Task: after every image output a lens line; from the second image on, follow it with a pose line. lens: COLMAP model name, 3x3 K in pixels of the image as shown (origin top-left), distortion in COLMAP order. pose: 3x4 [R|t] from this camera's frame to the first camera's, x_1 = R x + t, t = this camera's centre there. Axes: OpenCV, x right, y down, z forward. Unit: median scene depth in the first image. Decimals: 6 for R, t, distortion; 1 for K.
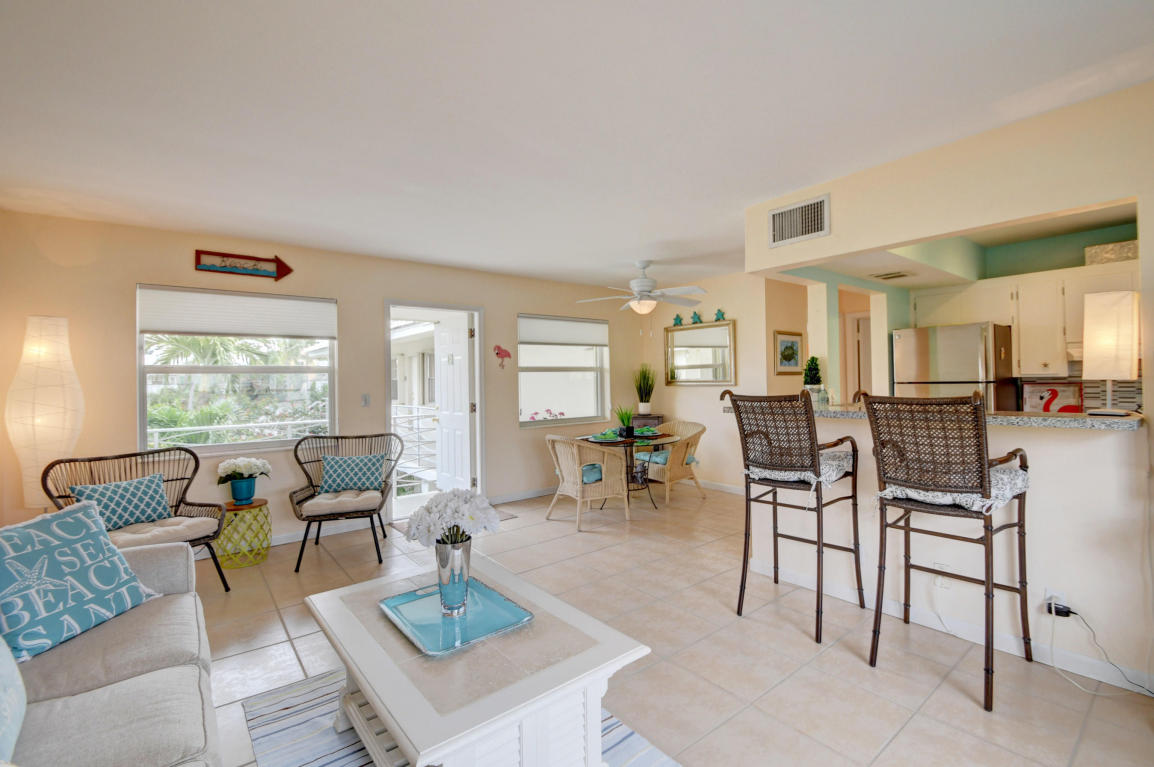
lens RADIAL K [[508.2, 0, 583.8], [0, 508.2, 377.3], [0, 0, 1]] dist [-0.001398, -0.000925]
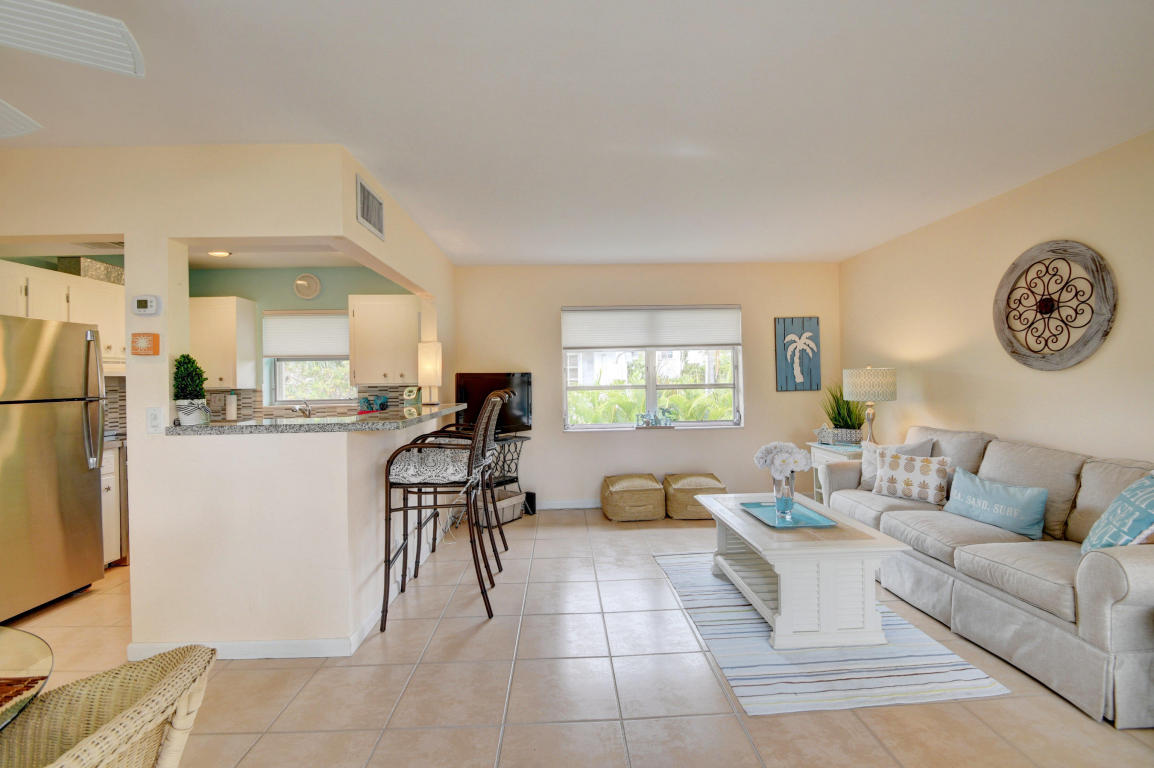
lens RADIAL K [[508.2, 0, 583.8], [0, 508.2, 377.8], [0, 0, 1]] dist [-0.001398, -0.000925]
pose [[-0.813510, 0.032924, 0.580618, -0.323240], [0.028419, 0.999454, -0.016856, 0.012537], [-0.580856, 0.002788, -0.814002, 1.241375]]
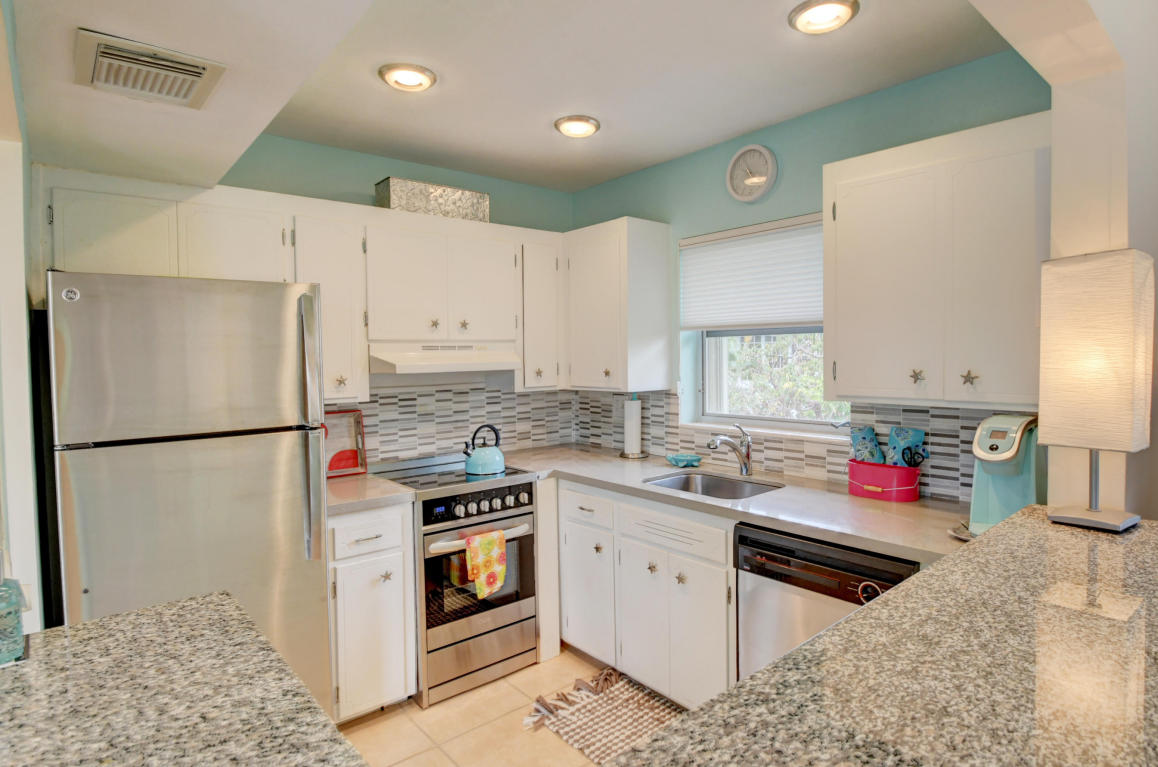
lens RADIAL K [[614.4, 0, 595.8], [0, 614.4, 378.0], [0, 0, 1]] dist [0.000998, -0.000041]
pose [[-0.042064, -0.024186, 0.998822, 0.281305], [0.011839, 0.999625, 0.024704, -0.042613], [-0.999045, 0.012864, -0.041762, 0.807782]]
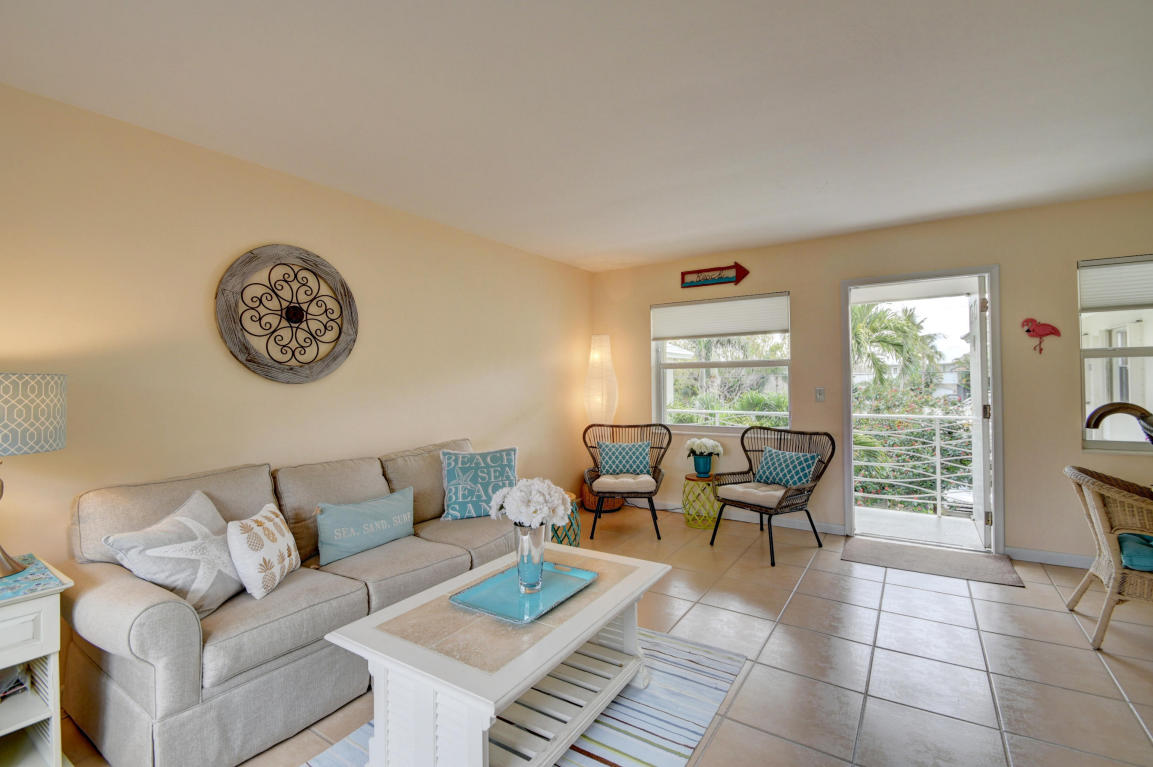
lens RADIAL K [[507.7, 0, 583.3], [0, 507.7, 377.3], [0, 0, 1]] dist [-0.001398, -0.000925]
pose [[0.319084, 0.006261, -0.947706, 0.371467], [0.013807, 0.999841, 0.011254, -0.003260], [0.947626, -0.016676, 0.318947, 0.348911]]
